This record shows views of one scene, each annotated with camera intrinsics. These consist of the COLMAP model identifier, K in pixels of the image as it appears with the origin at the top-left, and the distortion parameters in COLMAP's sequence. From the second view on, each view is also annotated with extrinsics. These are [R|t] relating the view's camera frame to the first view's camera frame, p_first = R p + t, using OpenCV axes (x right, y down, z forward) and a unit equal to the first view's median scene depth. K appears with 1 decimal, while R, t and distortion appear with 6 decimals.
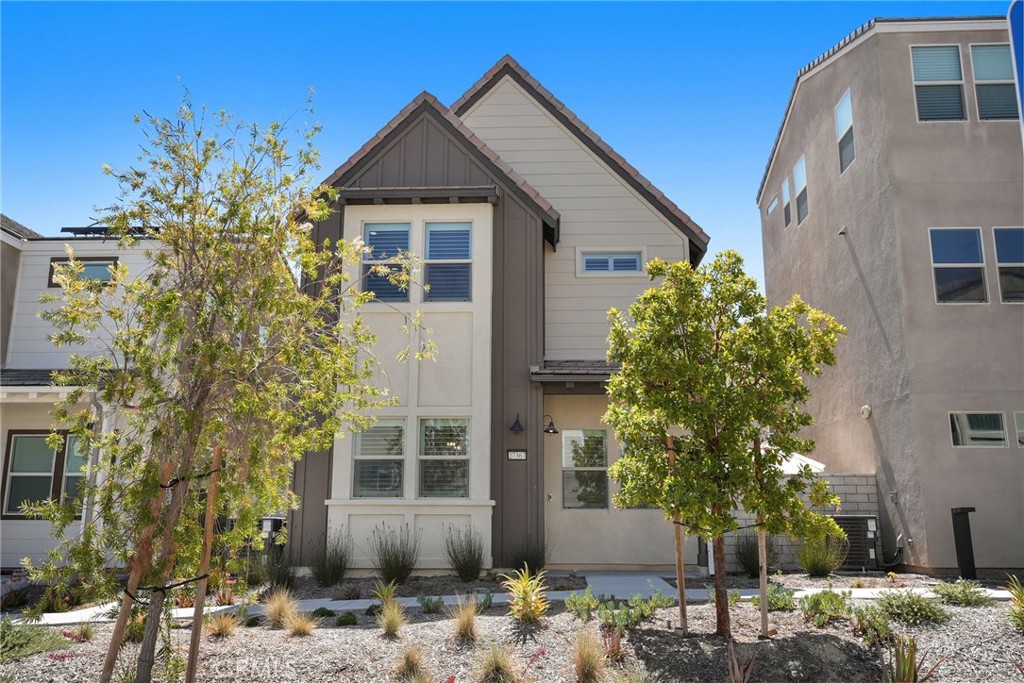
lens RADIAL K [[823.9, 0, 511.9], [0, 823.9, 355.6], [0, 0, 1]] dist [-0.002544, -0.003447]
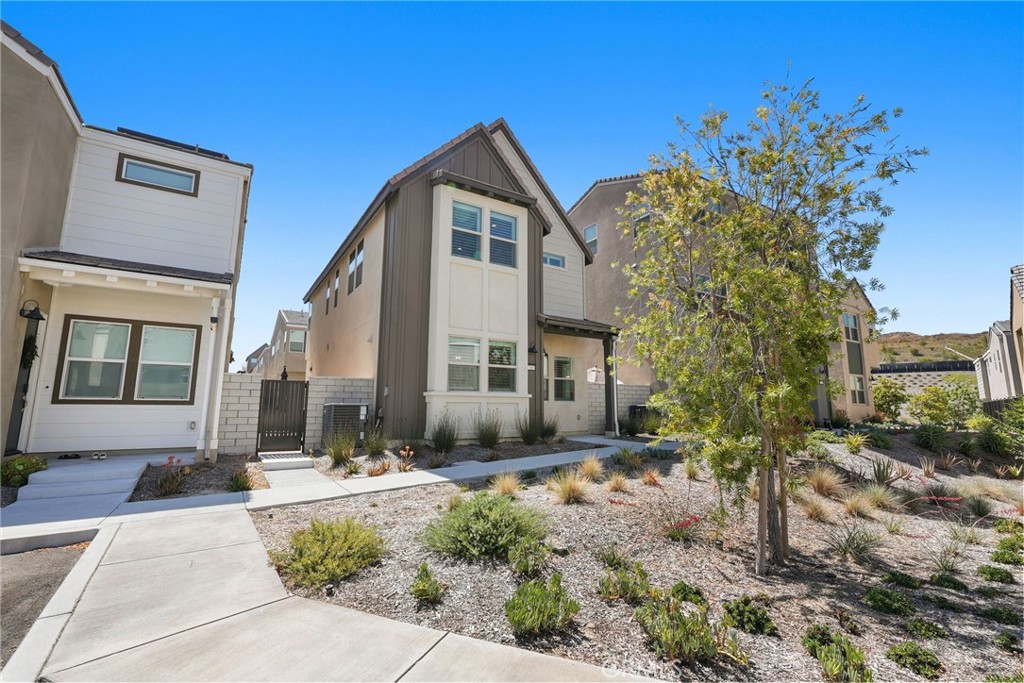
lens RADIAL K [[457.0, 0, 512.0], [0, 457.0, 341.5], [0, 0, 1]] dist [-0.023697, 0.000021]
pose [[0.809826, 0.086560, 0.580249, -0.547229], [-0.113417, 0.993496, 0.010084, 0.064313], [-0.575602, -0.073976, 0.814377, 0.288334]]
